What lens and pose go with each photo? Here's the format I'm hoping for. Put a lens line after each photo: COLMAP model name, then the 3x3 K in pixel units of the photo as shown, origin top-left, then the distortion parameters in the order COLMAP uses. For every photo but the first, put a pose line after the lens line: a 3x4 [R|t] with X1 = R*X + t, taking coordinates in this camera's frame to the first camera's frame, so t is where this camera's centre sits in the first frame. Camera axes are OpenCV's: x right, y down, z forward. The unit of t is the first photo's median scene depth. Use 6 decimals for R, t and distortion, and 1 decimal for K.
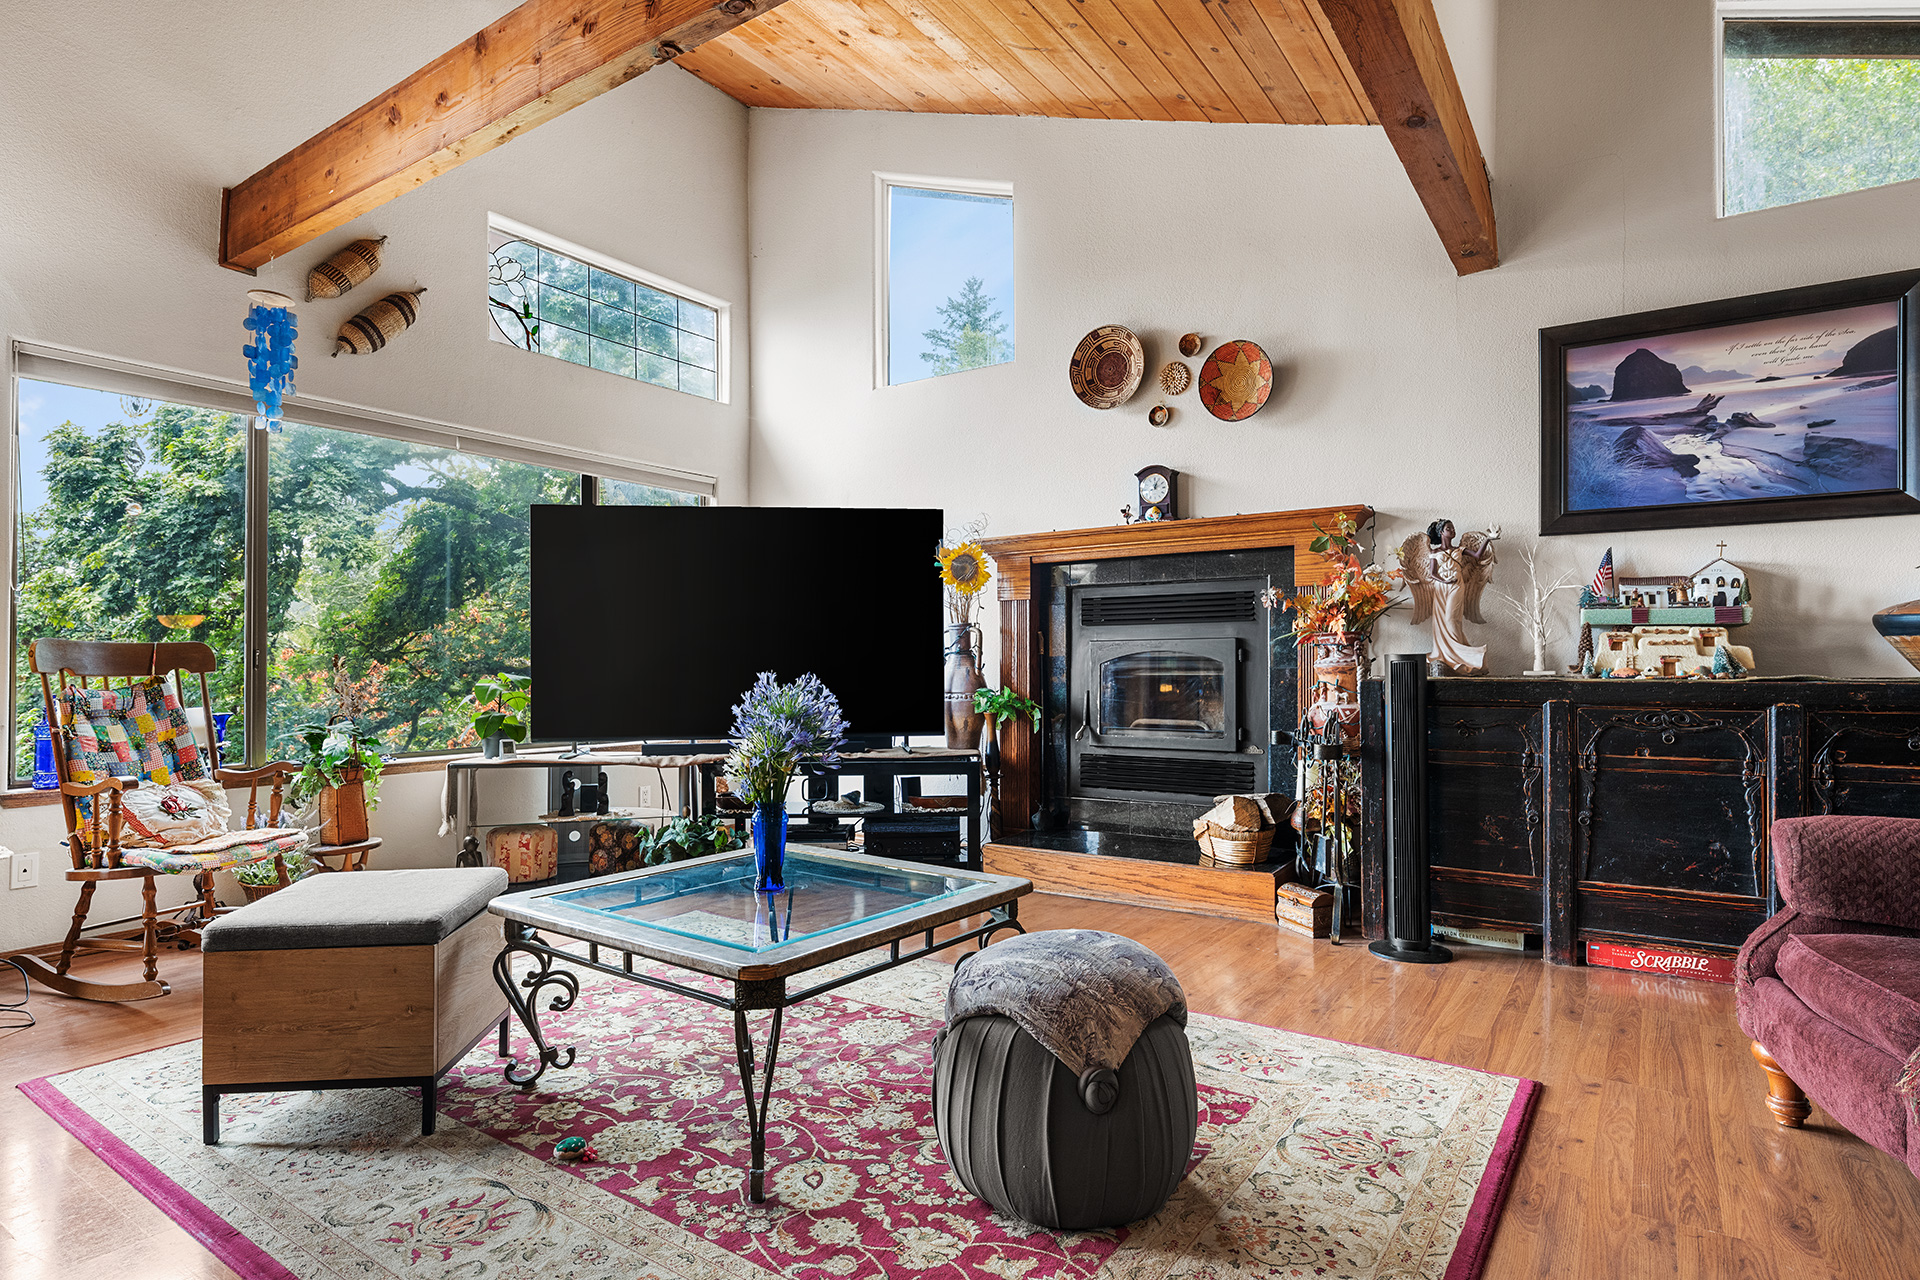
lens RADIAL K [[1021.7, 0, 964.5], [0, 1021.7, 653.3], [0, 0, 1]] dist [0.005517, -0.000842]
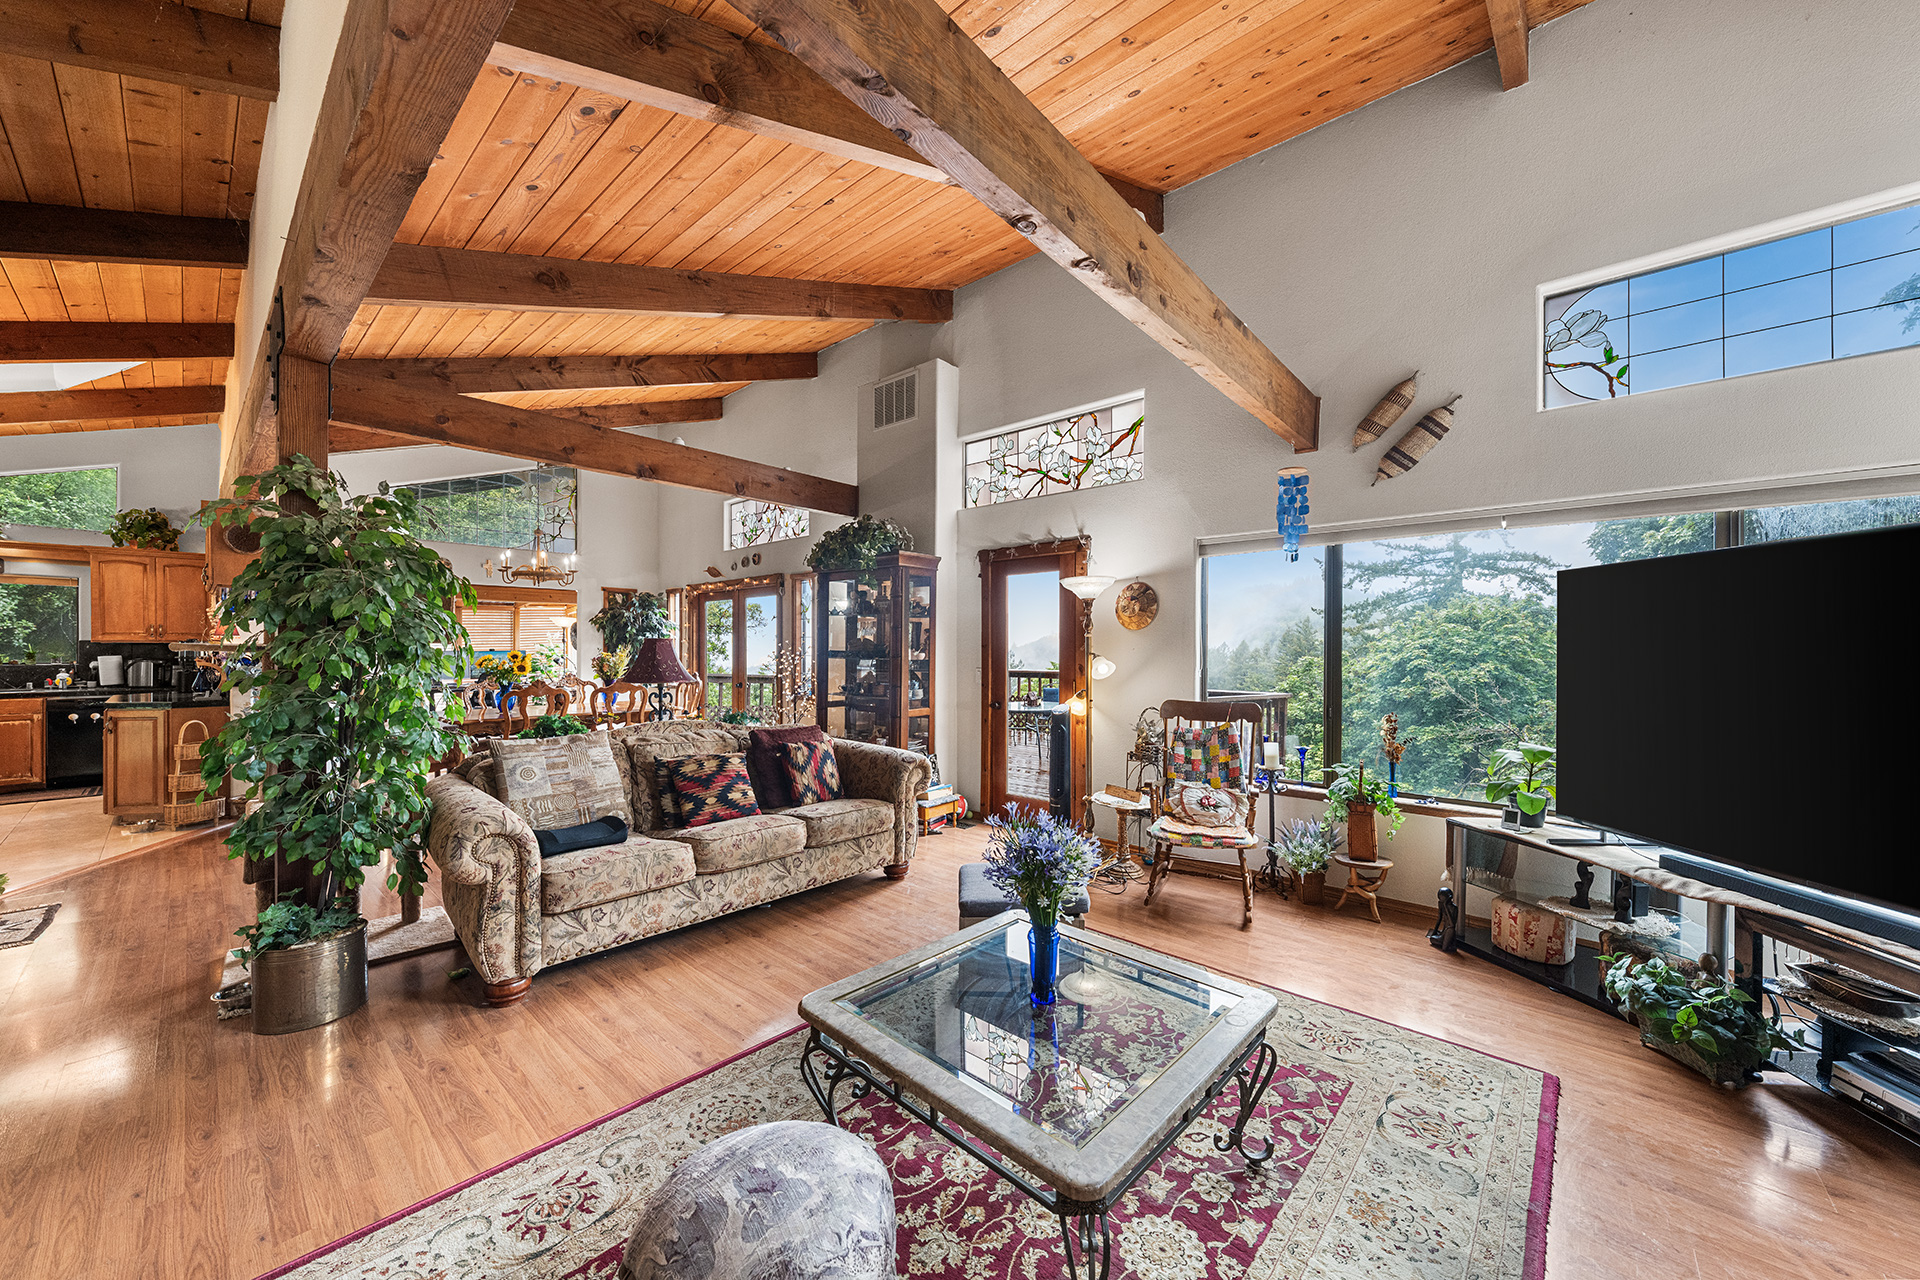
lens RADIAL K [[686.4, 0, 959.5], [0, 686.4, 648.0], [0, 0, 1]] dist [-0.002001, -0.000083]
pose [[-0.126660, 0.002314, -0.991943, 0.378325], [0.009678, 0.999953, 0.001097, -0.103164], [0.991899, -0.009461, -0.126676, 0.682179]]
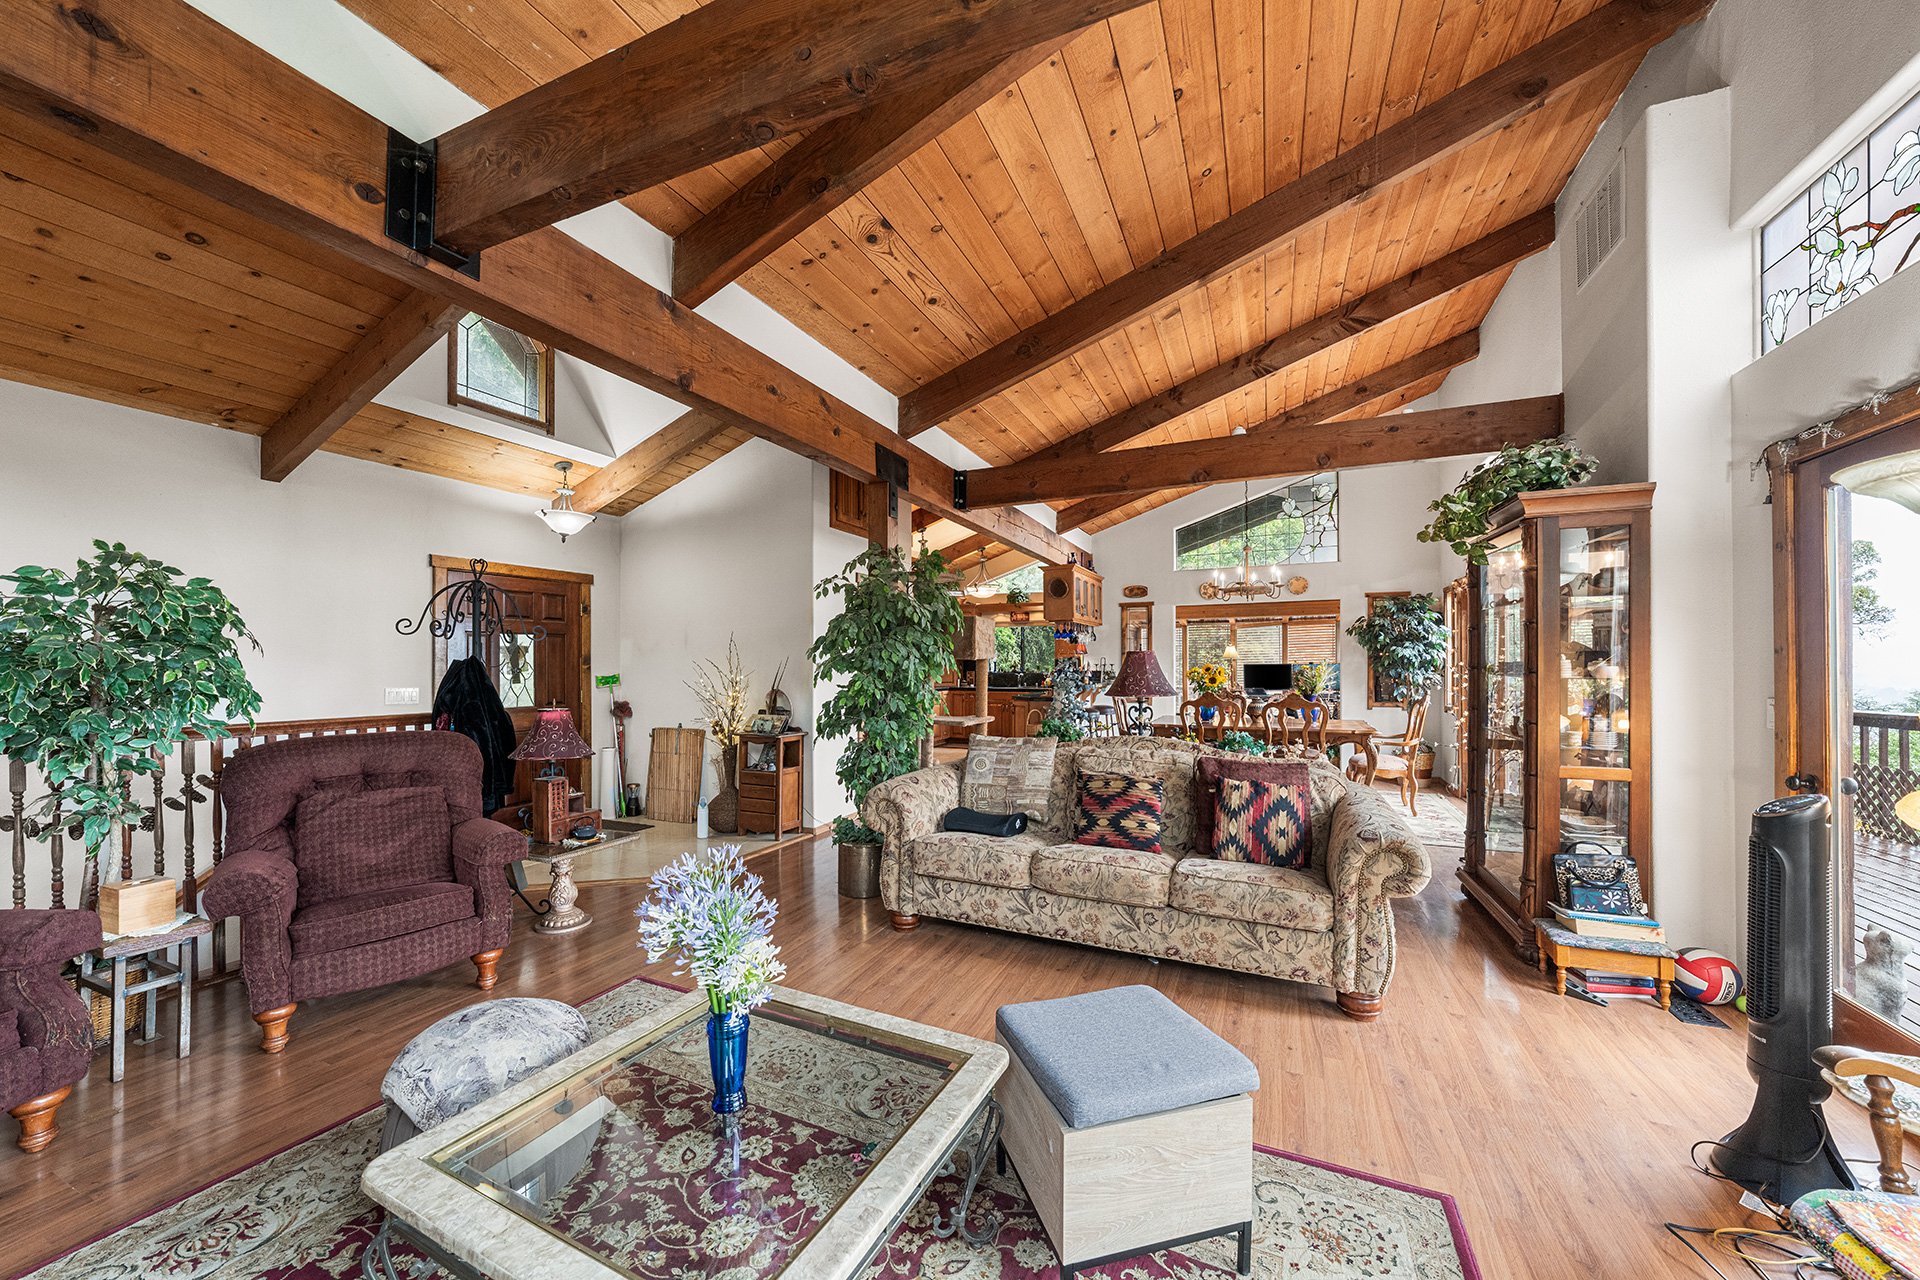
lens RADIAL K [[701.1, 0, 954.3], [0, 701.1, 660.9], [0, 0, 1]] dist [-0.001593, 0.000012]
pose [[-0.984958, 0.007369, -0.172637, -0.189402], [0.010103, 0.999837, -0.014965, -0.092943], [0.172499, -0.016484, -0.984872, 1.103705]]
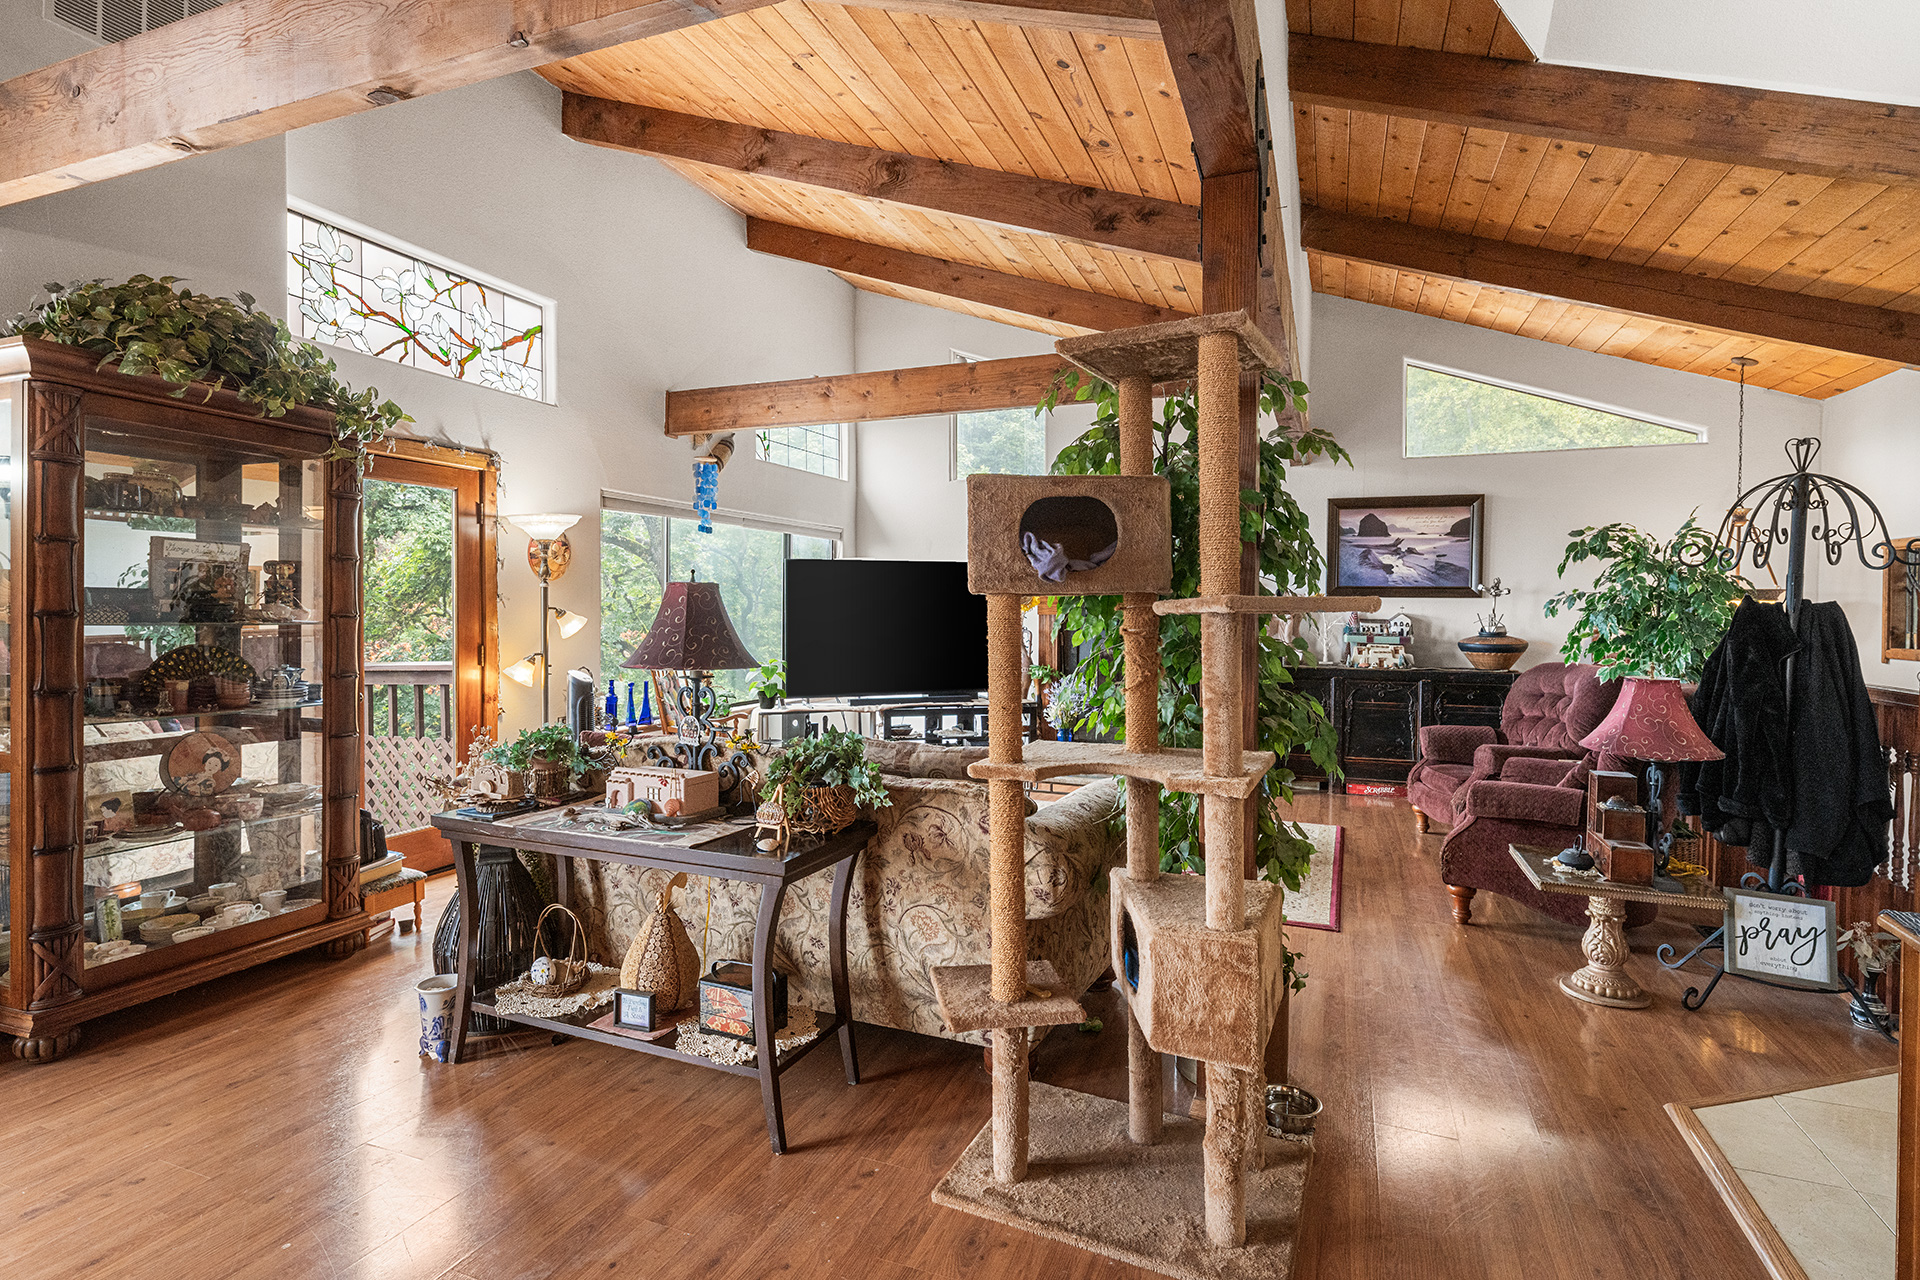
lens RADIAL K [[938.9, 0, 956.7], [0, 938.9, 619.7], [0, 0, 1]] dist [0.001333, -0.000237]
pose [[0.976911, 0.005666, 0.213571, -0.625888], [-0.011223, 0.999629, 0.024815, -0.113093], [-0.213352, -0.026639, 0.976612, -0.767999]]
